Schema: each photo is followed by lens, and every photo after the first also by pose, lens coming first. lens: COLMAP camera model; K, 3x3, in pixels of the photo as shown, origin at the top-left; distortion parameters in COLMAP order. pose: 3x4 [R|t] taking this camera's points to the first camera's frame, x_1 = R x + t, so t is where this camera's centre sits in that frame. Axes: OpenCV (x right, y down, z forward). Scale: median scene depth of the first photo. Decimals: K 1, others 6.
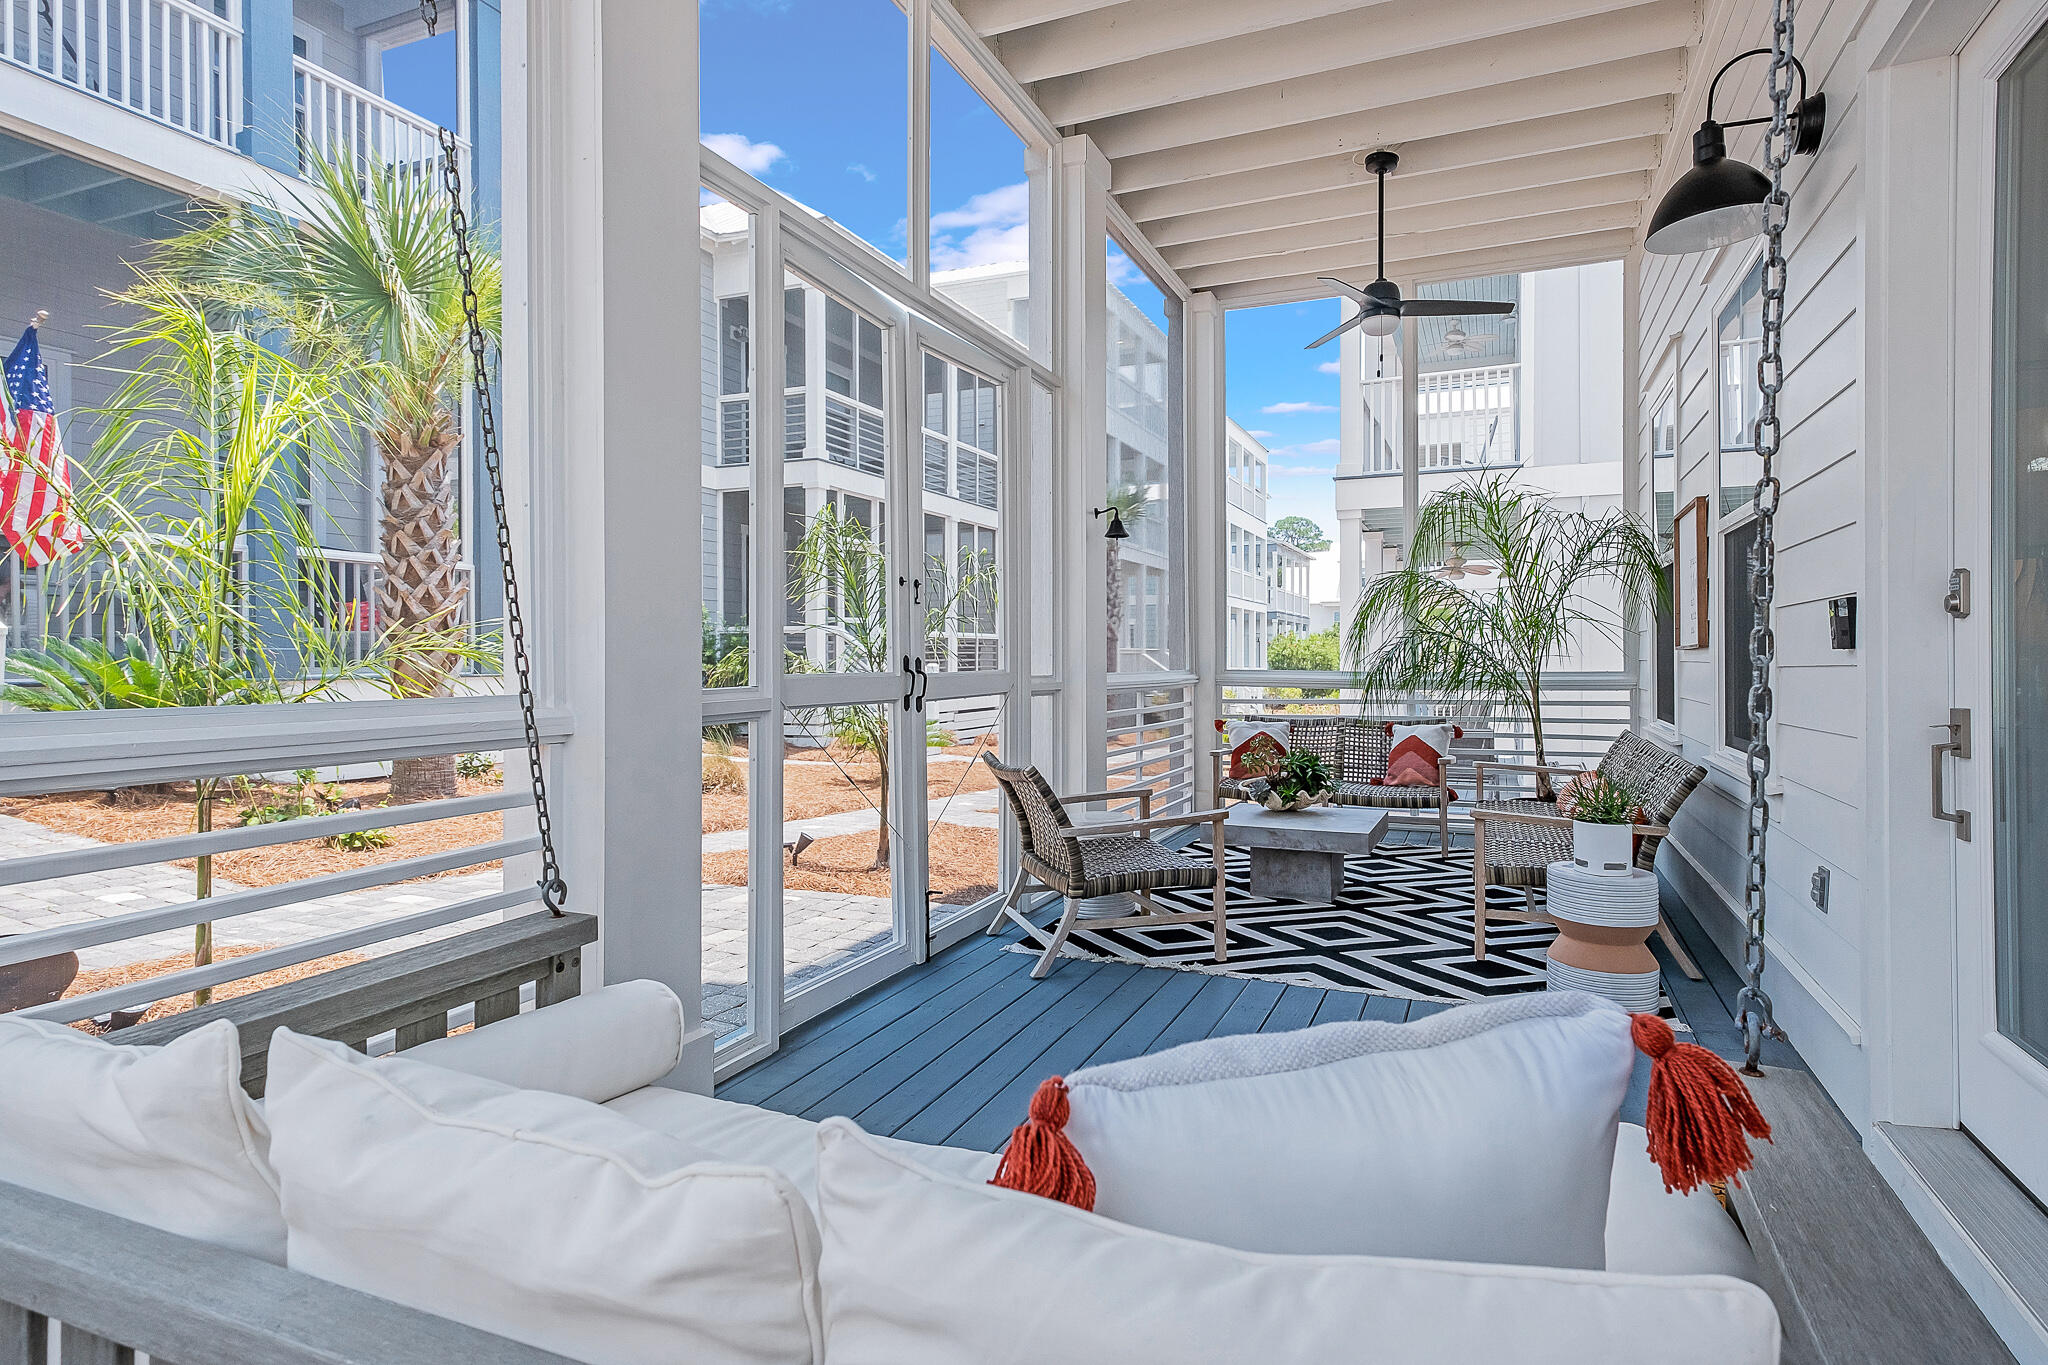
lens RADIAL K [[1071.1, 0, 1065.5], [0, 1071.1, 666.4], [0, 0, 1]] dist [-0.021901, 0.000319]
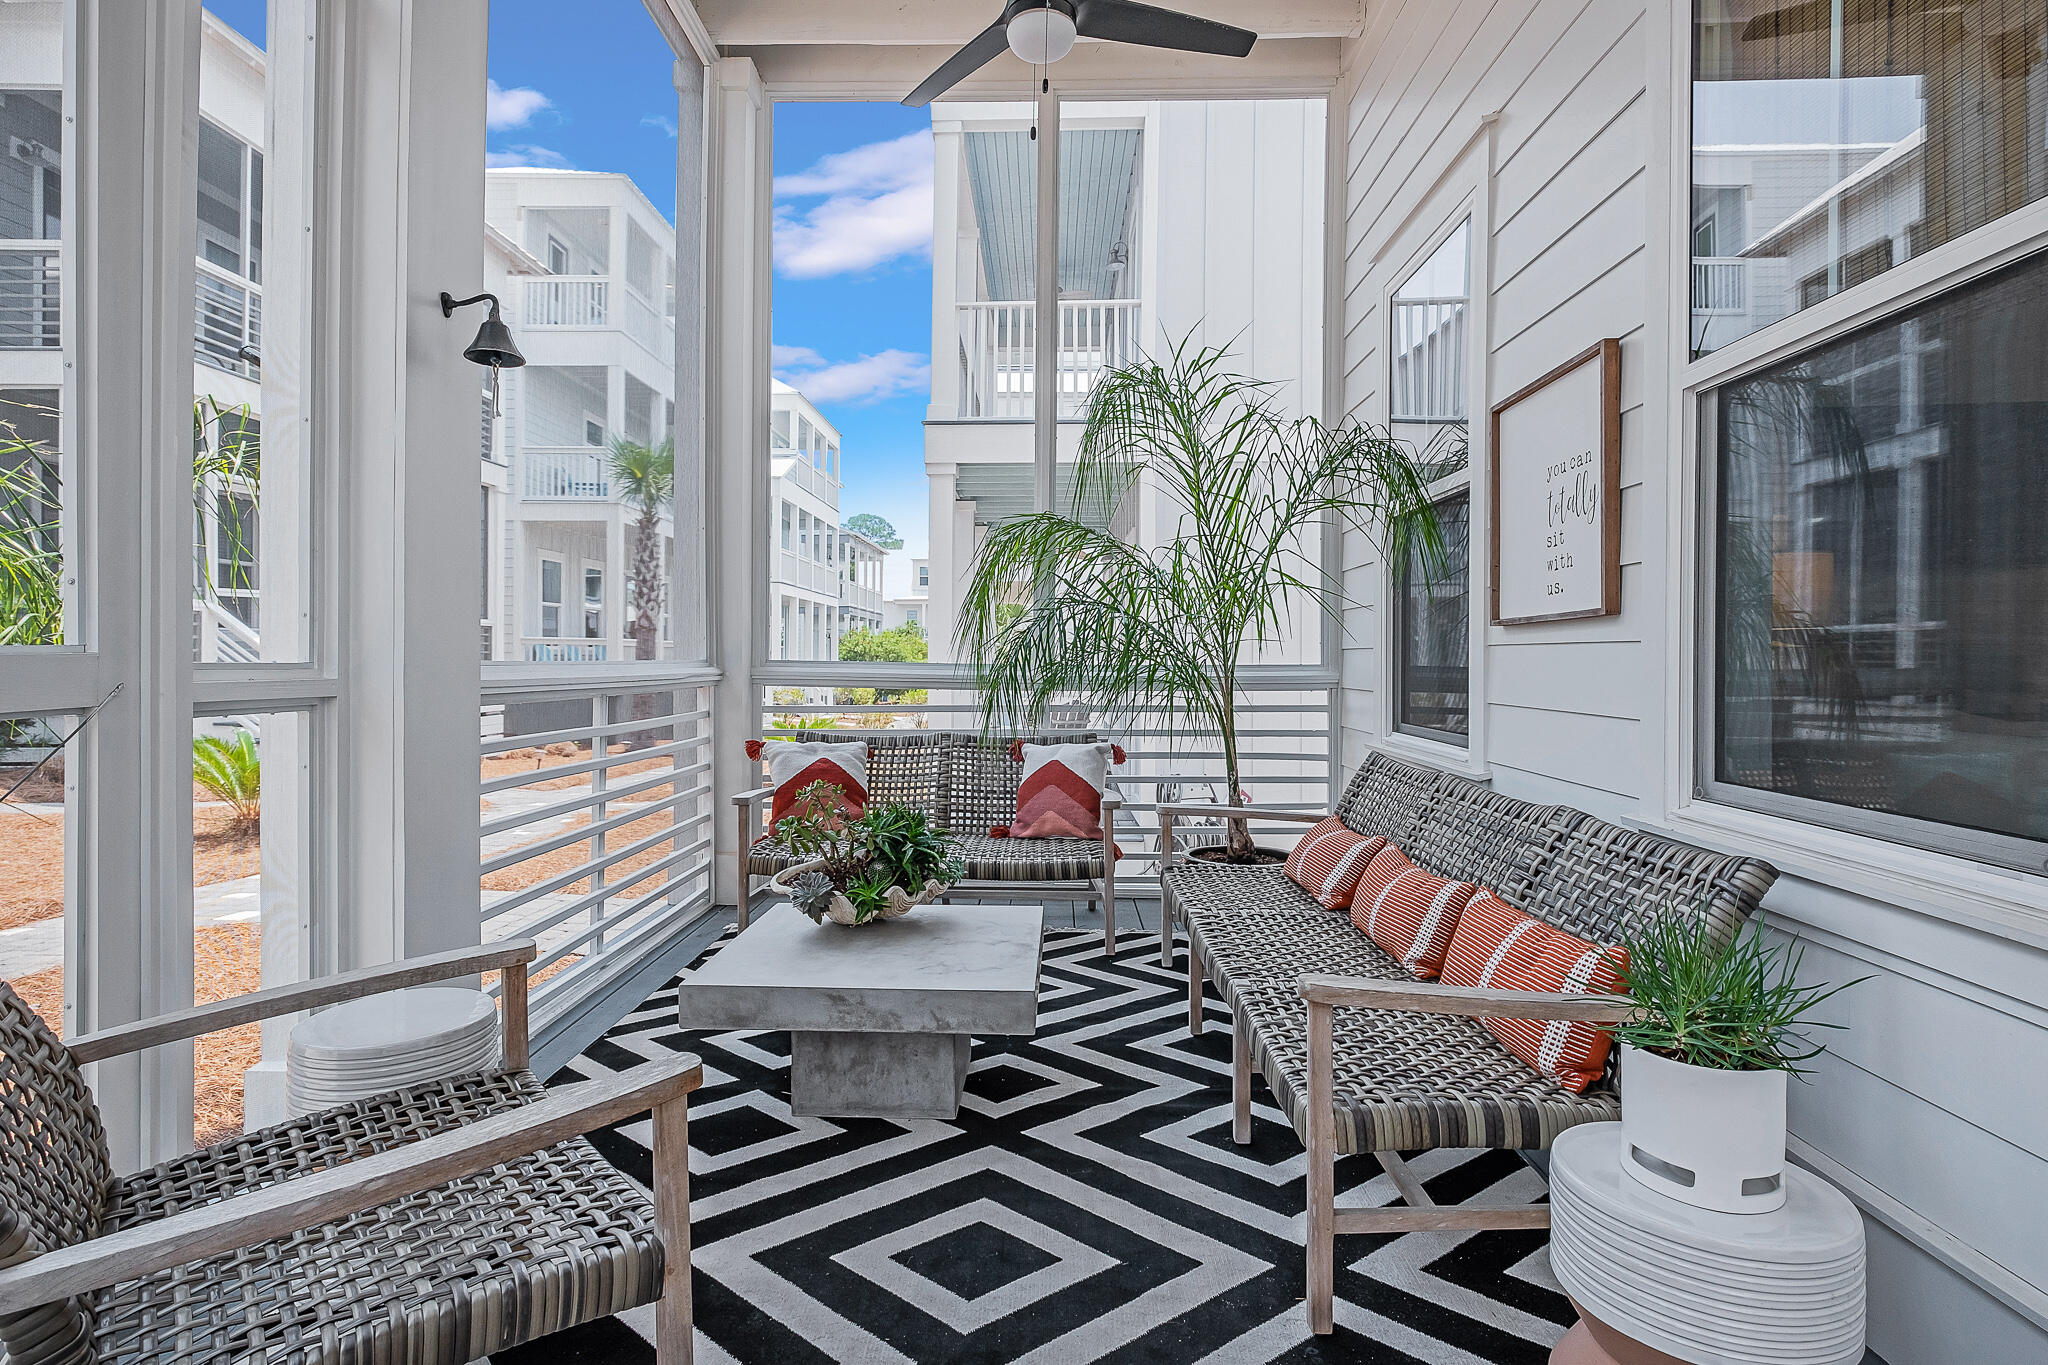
lens RADIAL K [[1071.1, 0, 1065.5], [0, 1071.1, 666.4], [0, 0, 1]] dist [-0.021901, 0.000319]
pose [[0.923085, 0.004673, 0.384567, 0.074040], [-0.005198, 0.999986, 0.000324, 0.006073], [-0.384560, -0.002298, 0.923097, 0.370867]]
